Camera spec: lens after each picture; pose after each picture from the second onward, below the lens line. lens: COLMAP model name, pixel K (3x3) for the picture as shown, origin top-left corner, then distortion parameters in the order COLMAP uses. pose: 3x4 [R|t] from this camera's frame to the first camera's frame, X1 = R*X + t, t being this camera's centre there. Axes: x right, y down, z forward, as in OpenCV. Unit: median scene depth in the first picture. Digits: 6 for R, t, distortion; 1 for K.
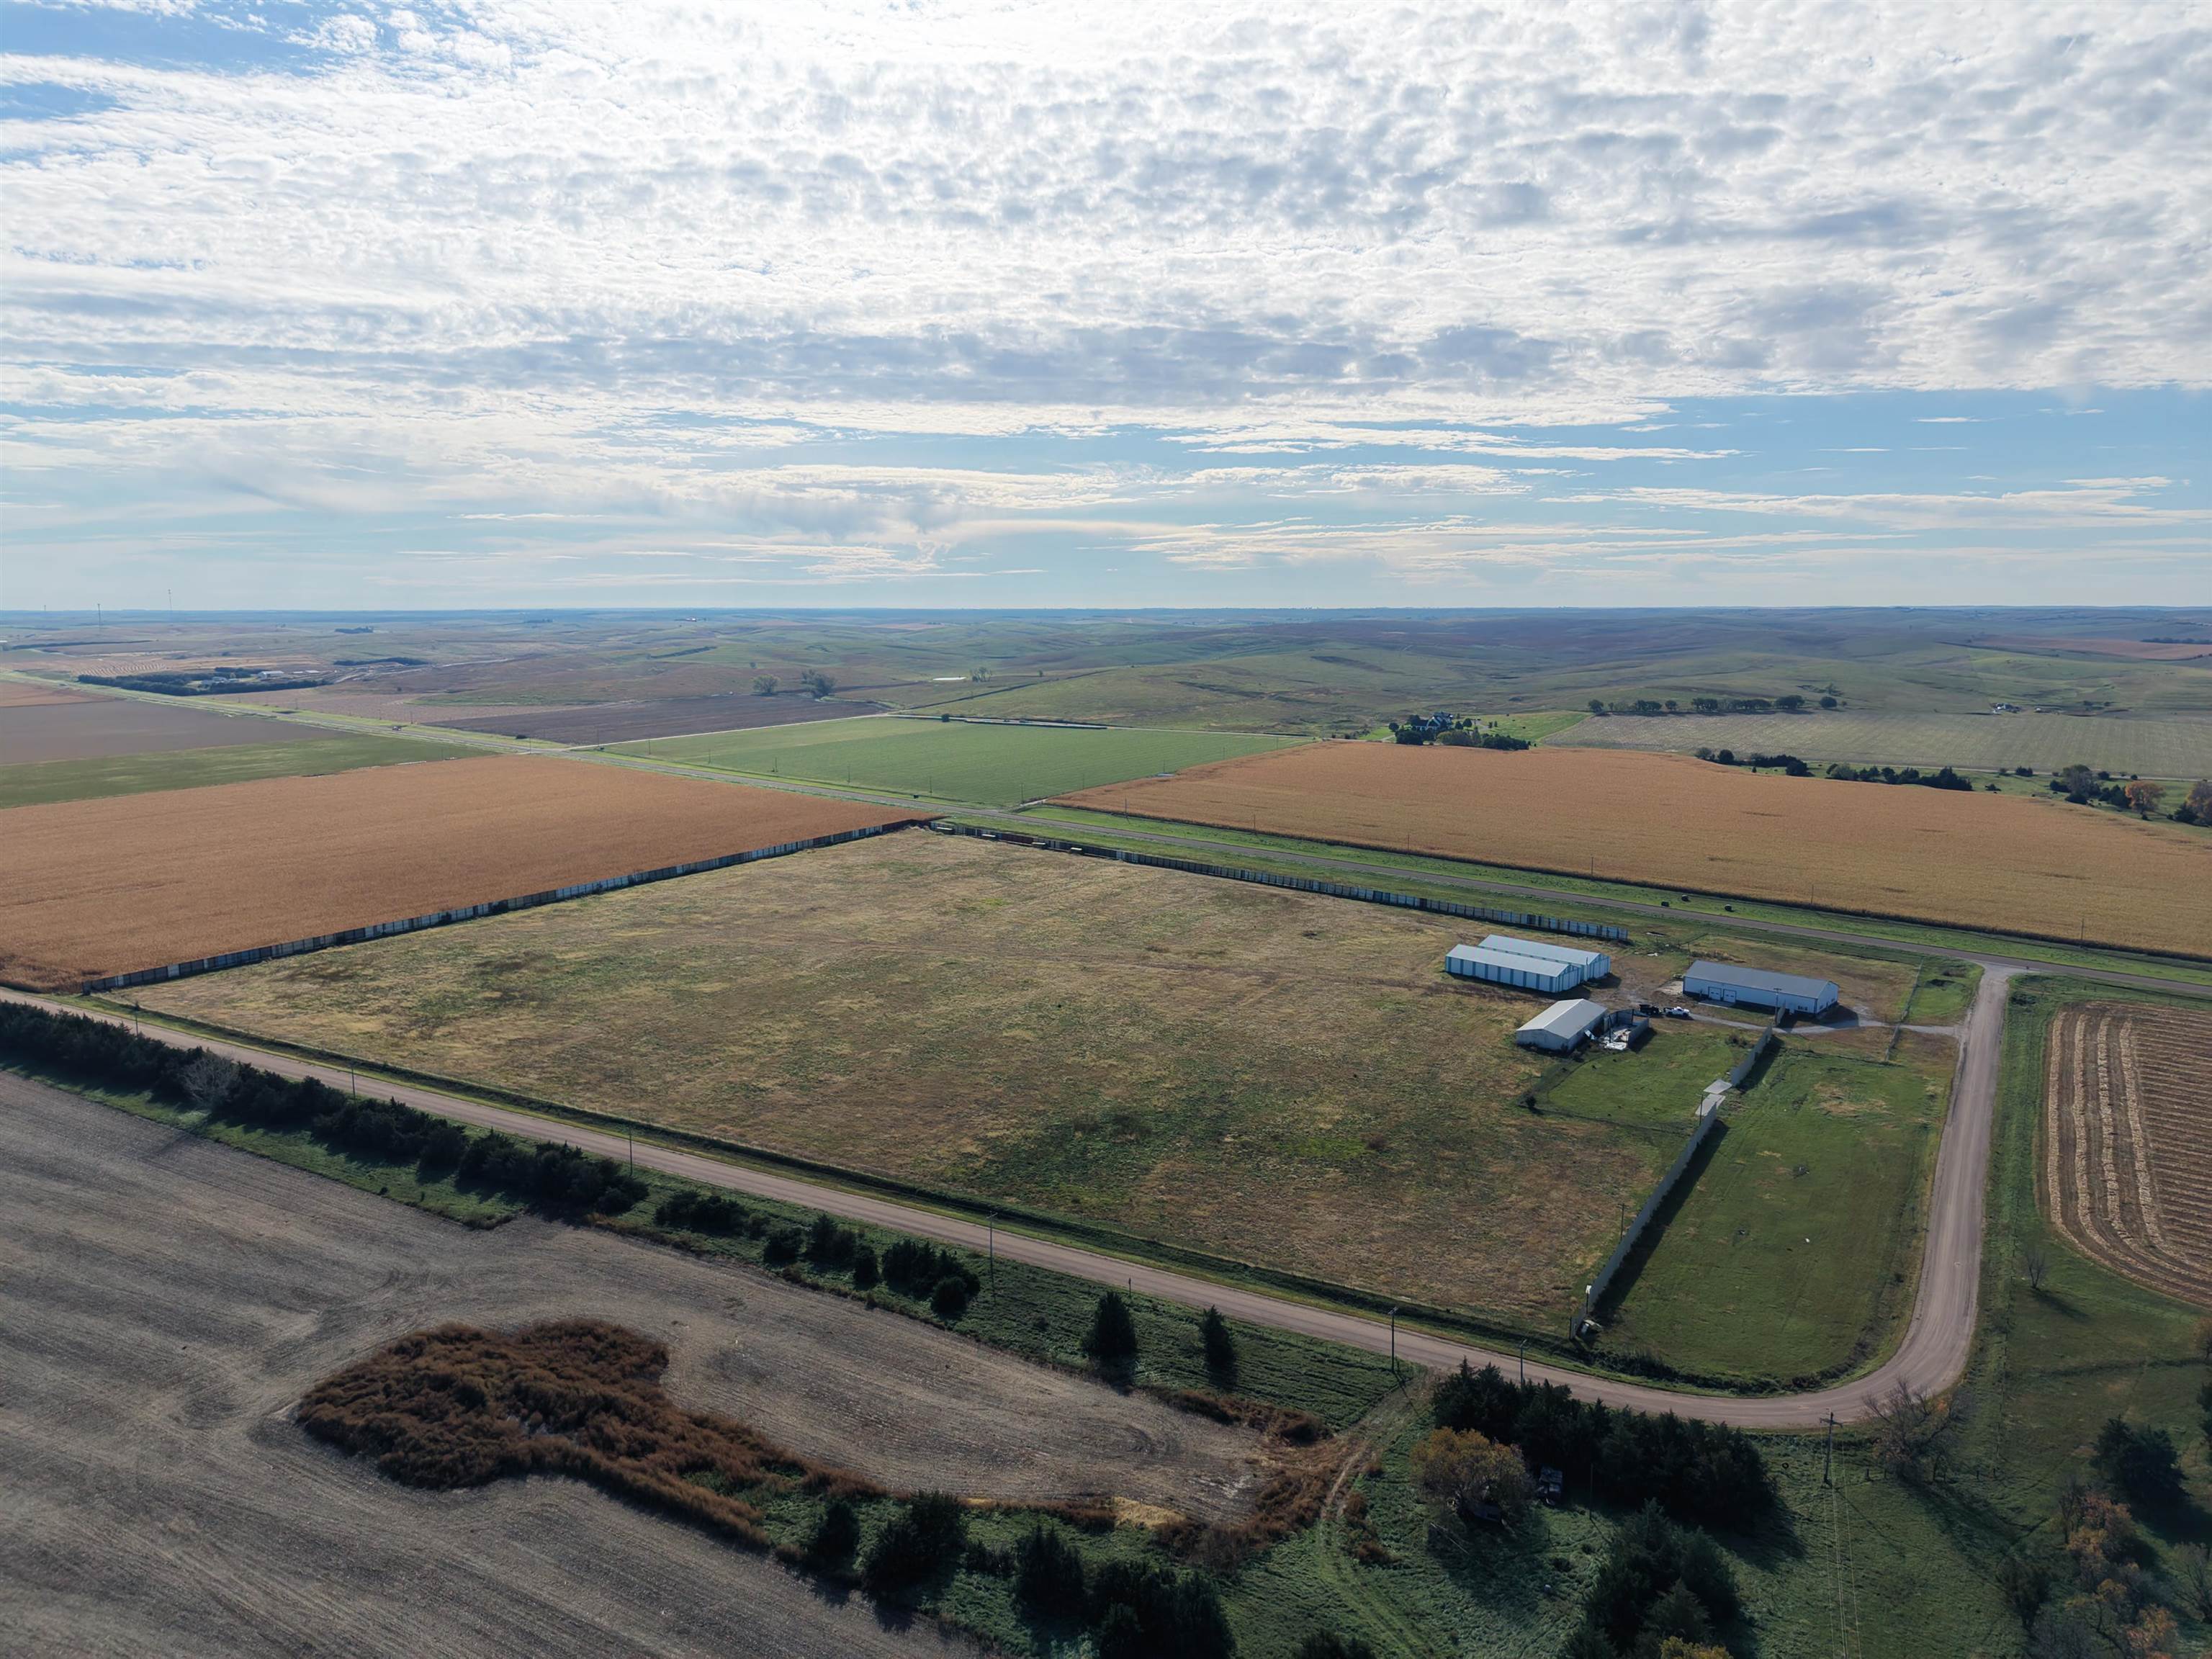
lens RADIAL K [[1491.4, 0, 1106.0], [0, 1491.4, 829.5], [0, 0, 1]] dist [0.027278, -0.031528]
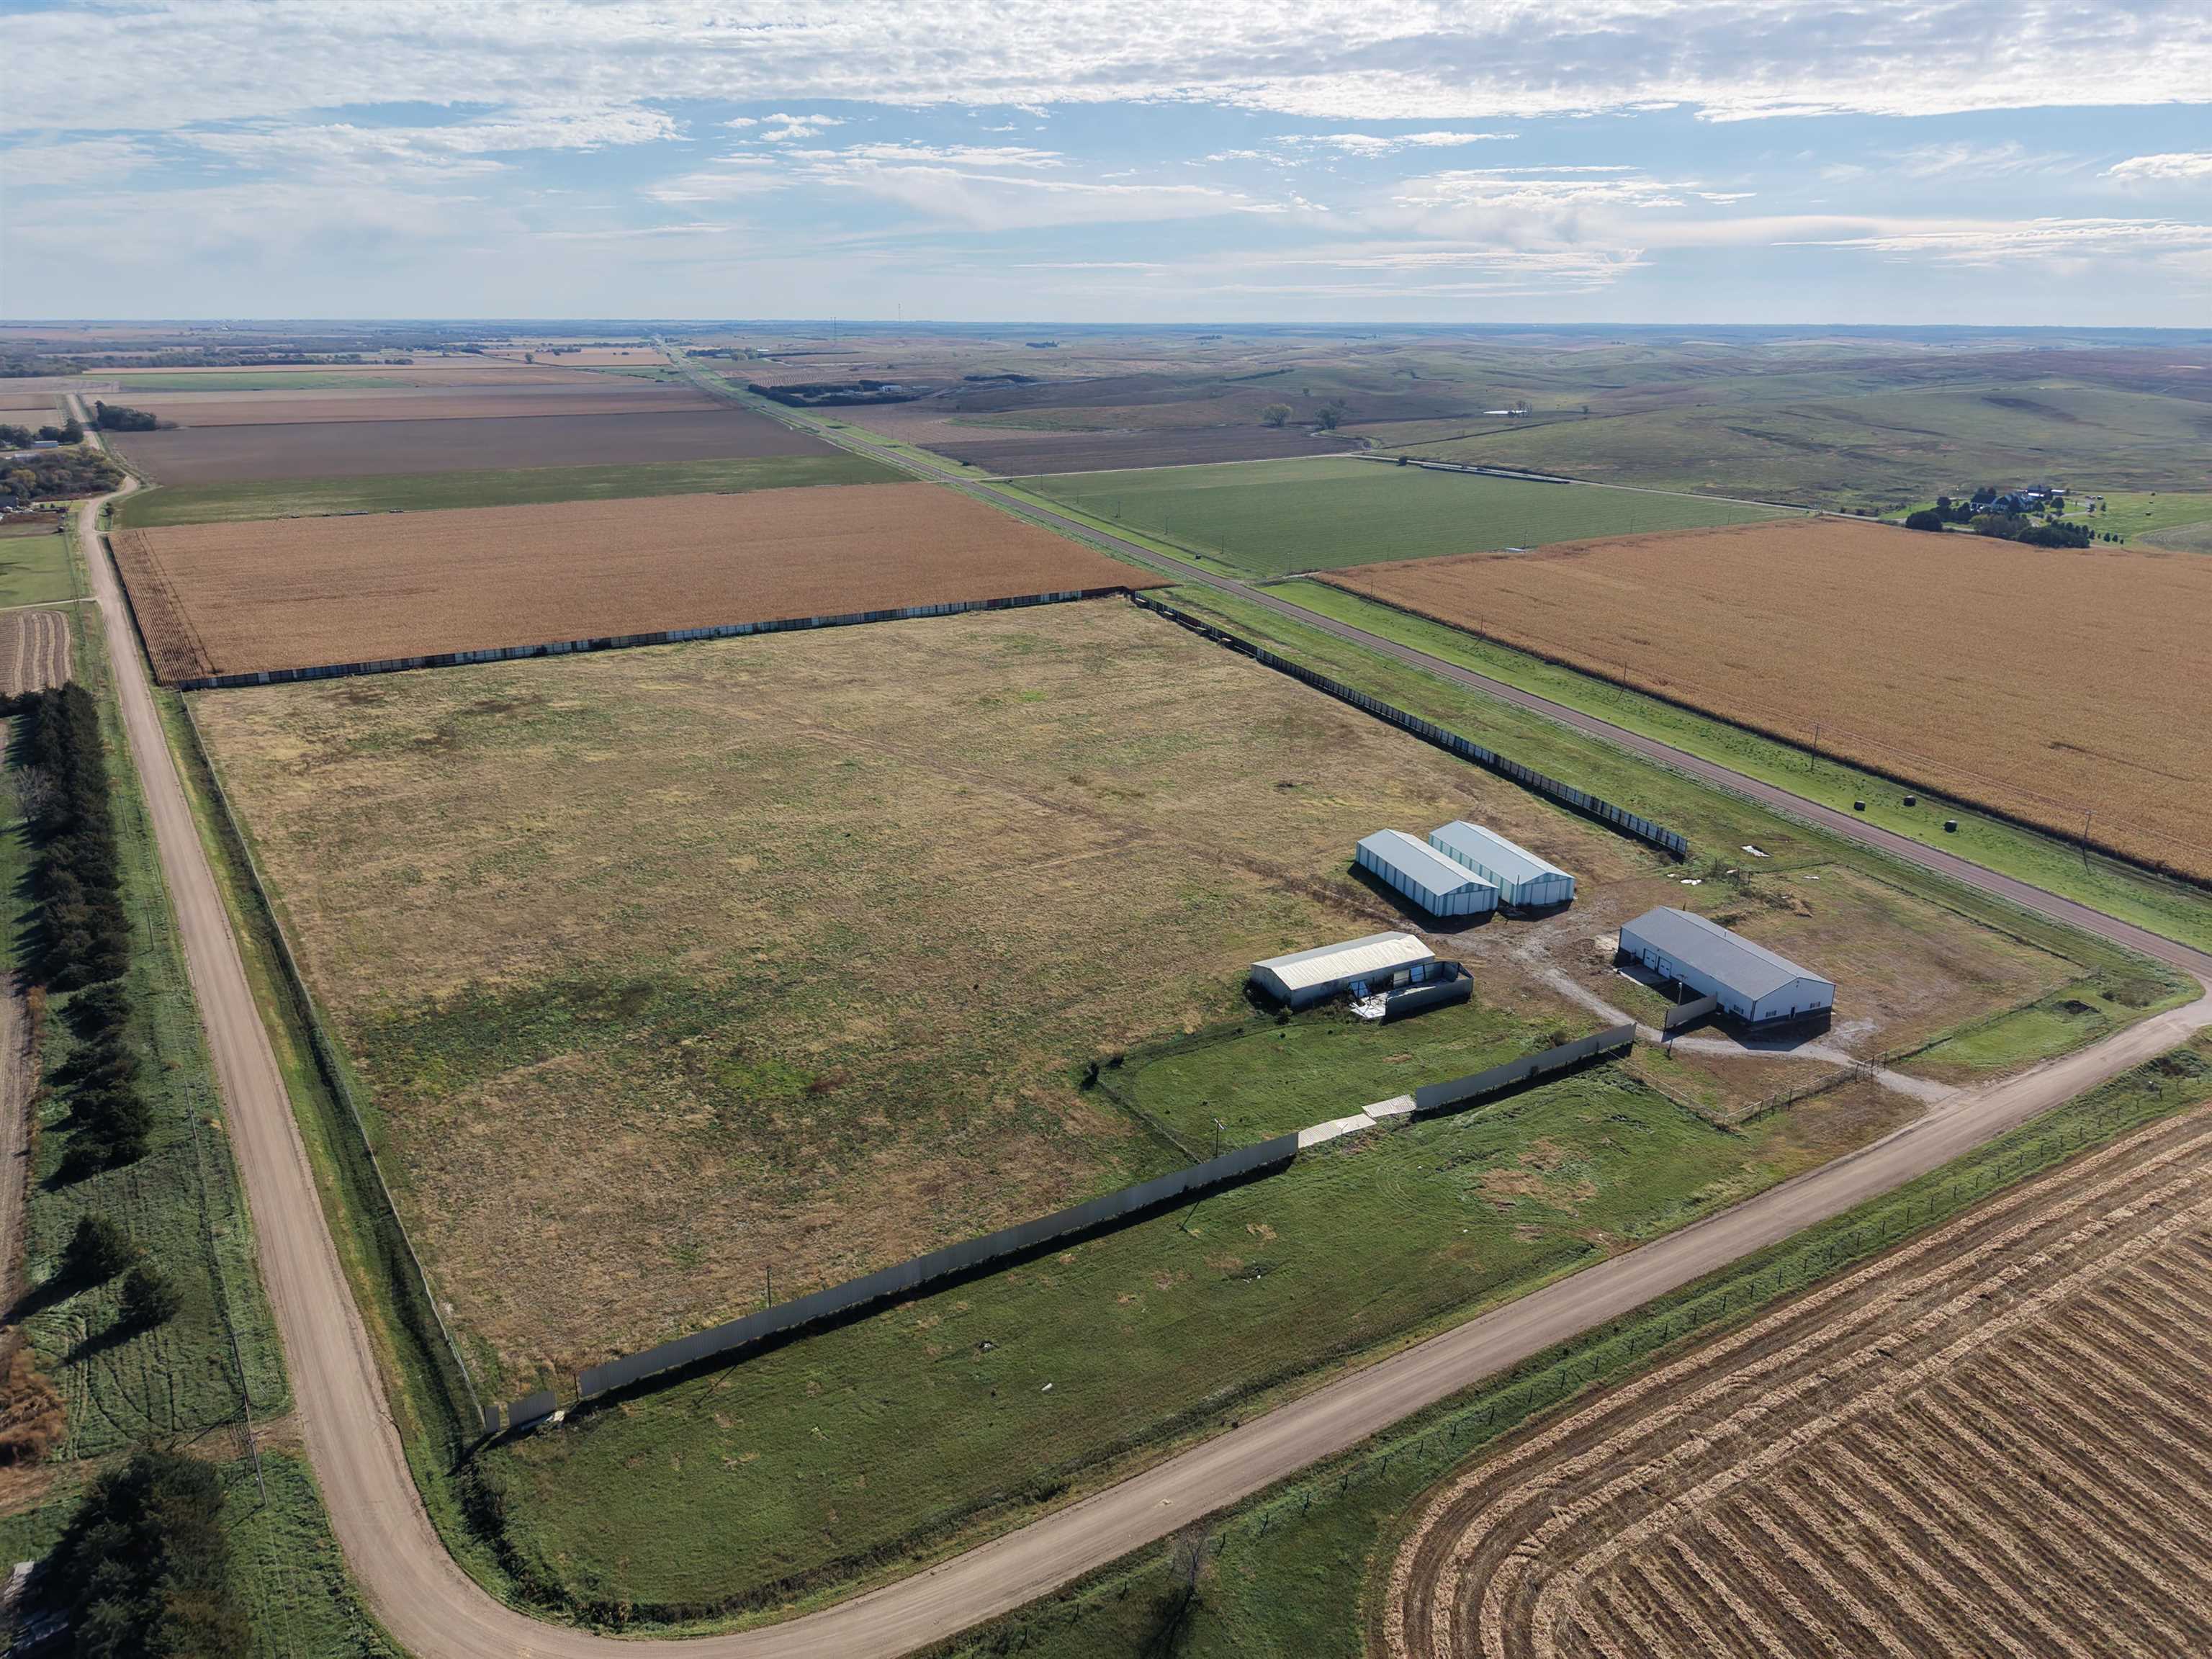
lens RADIAL K [[1481.5, 0, 1100.7], [0, 1481.5, 833.2], [0, 0, 1]] dist [0.072513, -0.104858]
pose [[0.891787, 0.154652, -0.425205, 0.461841], [-0.074810, 0.977235, 0.198533, -0.065599], [0.446229, -0.145240, 0.883054, 0.283258]]
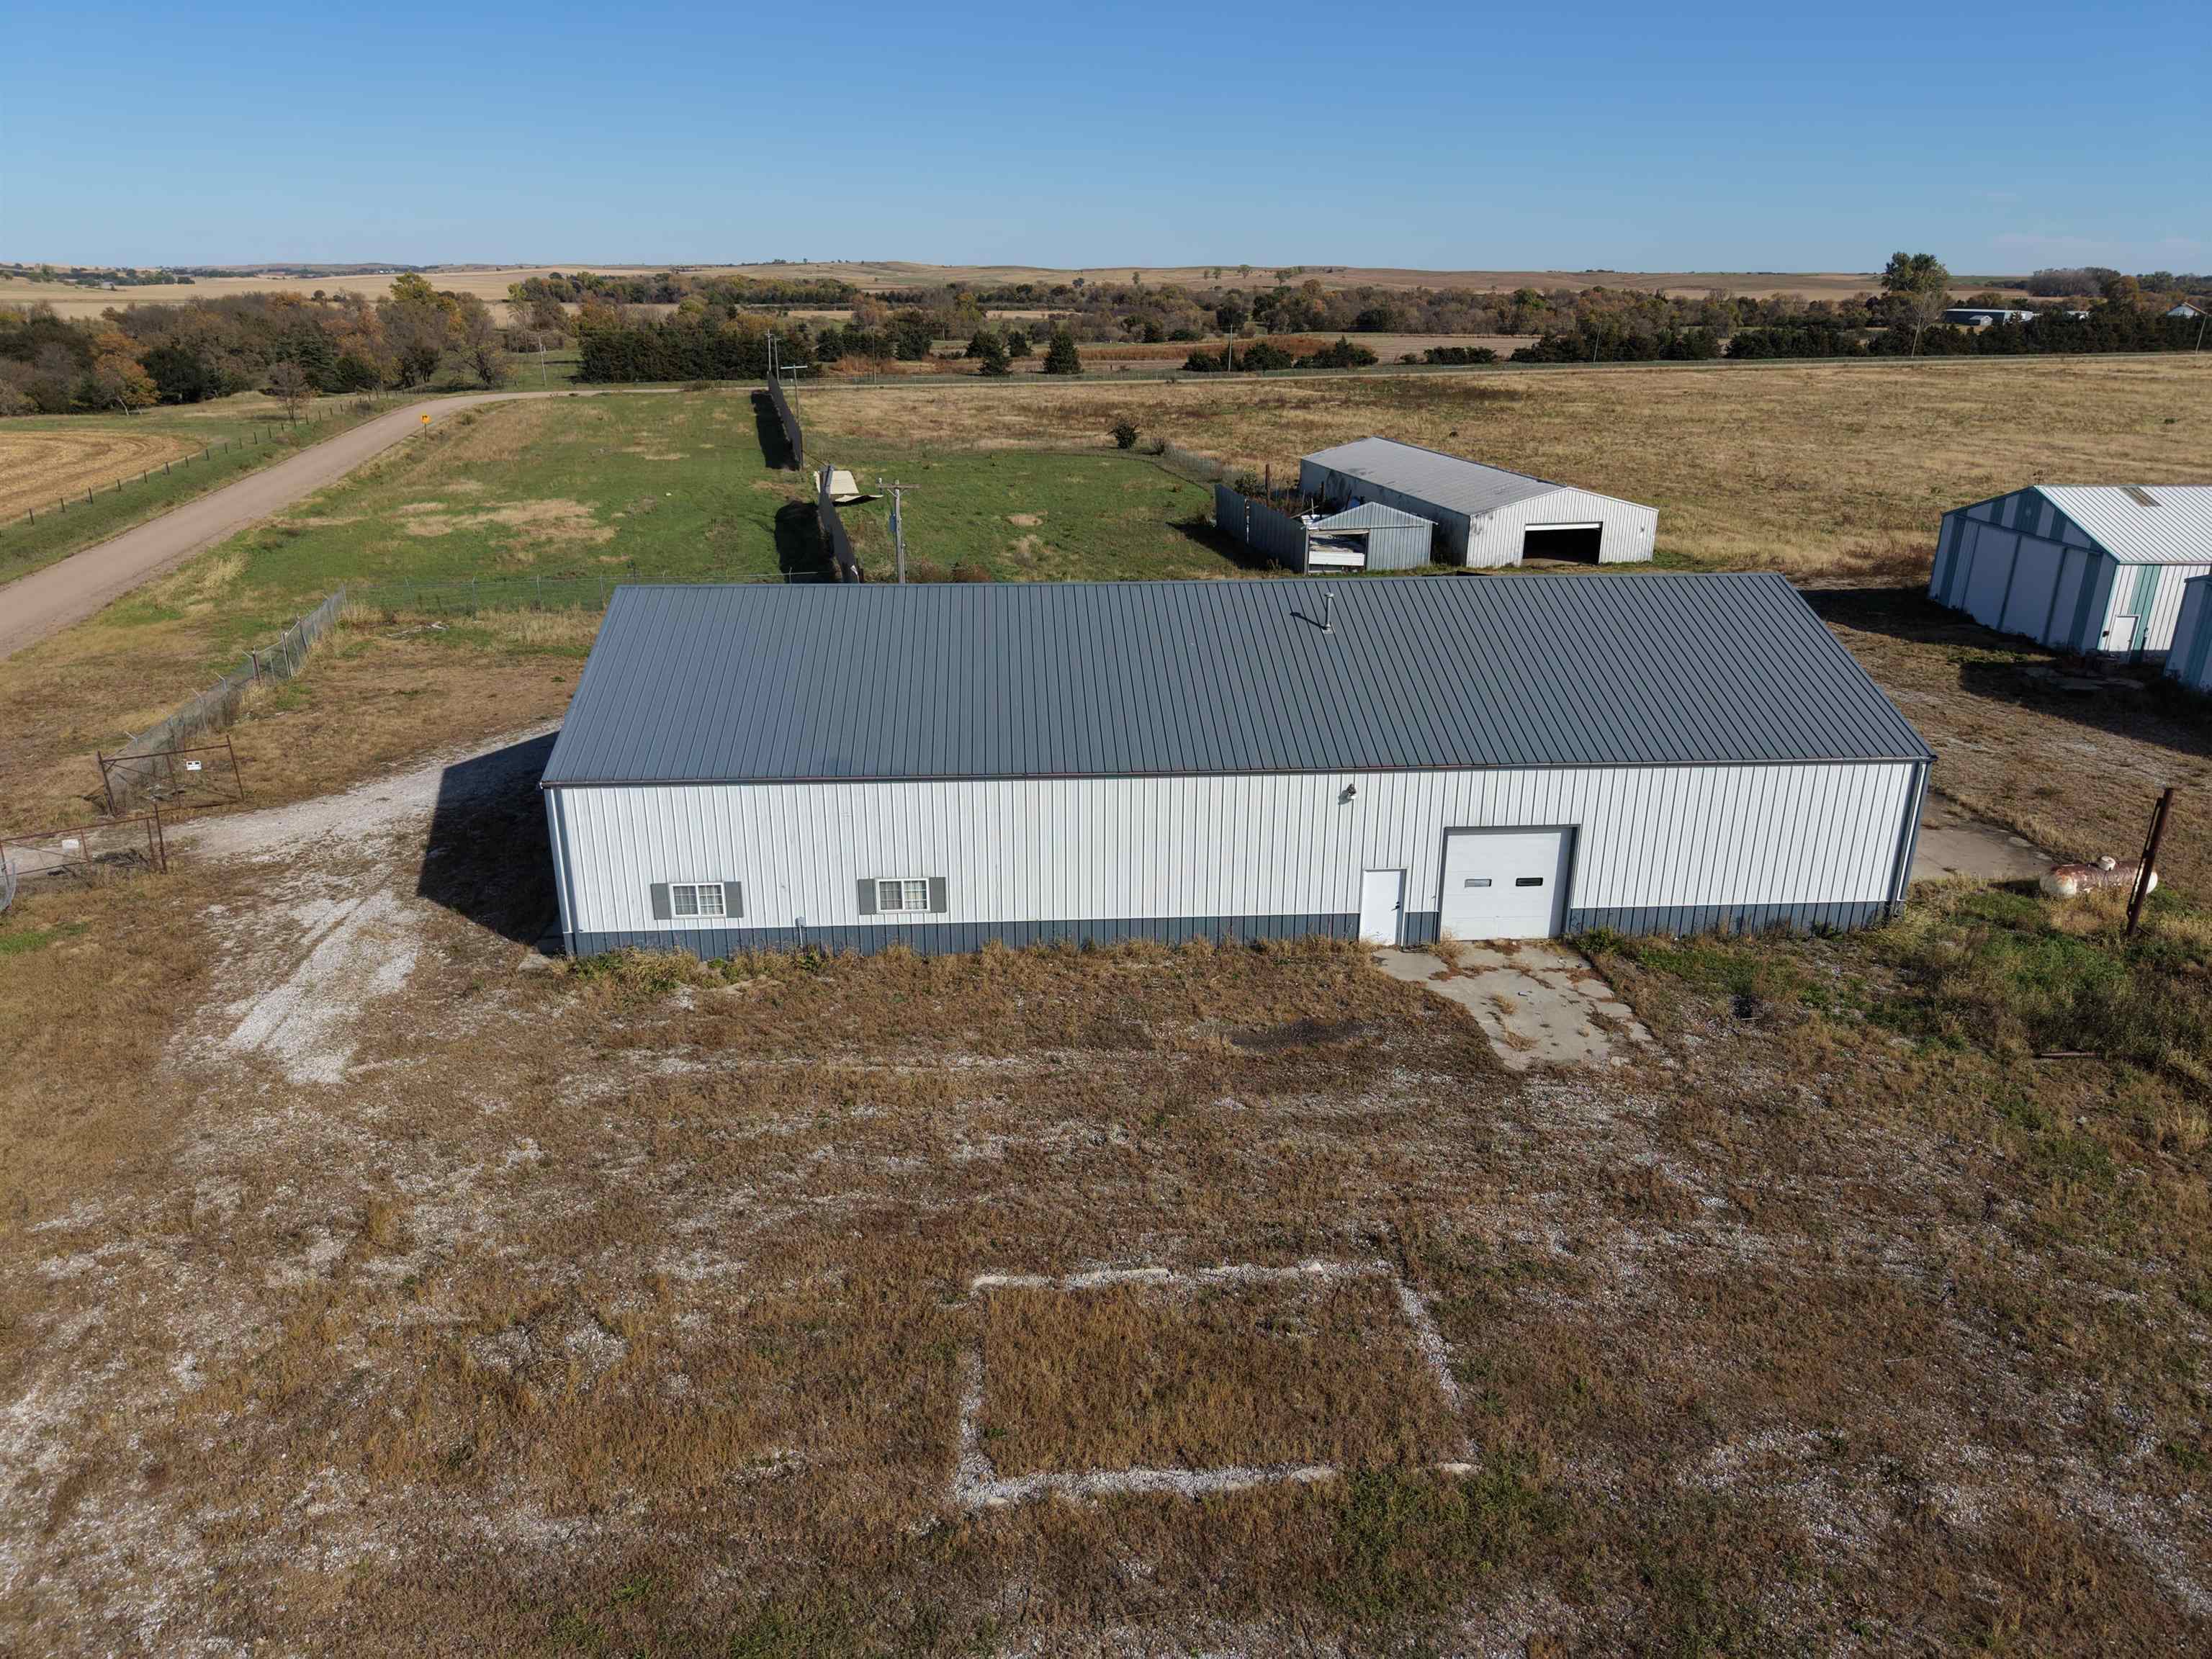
lens RADIAL K [[1491.4, 0, 1106.0], [0, 1491.4, 829.5], [0, 0, 1]] dist [0.027278, -0.031528]
pose [[-0.692994, 0.249462, -0.676408, 0.517603], [-0.114172, 0.888412, 0.444621, 0.061448], [0.711846, 0.385347, -0.587183, 1.057404]]
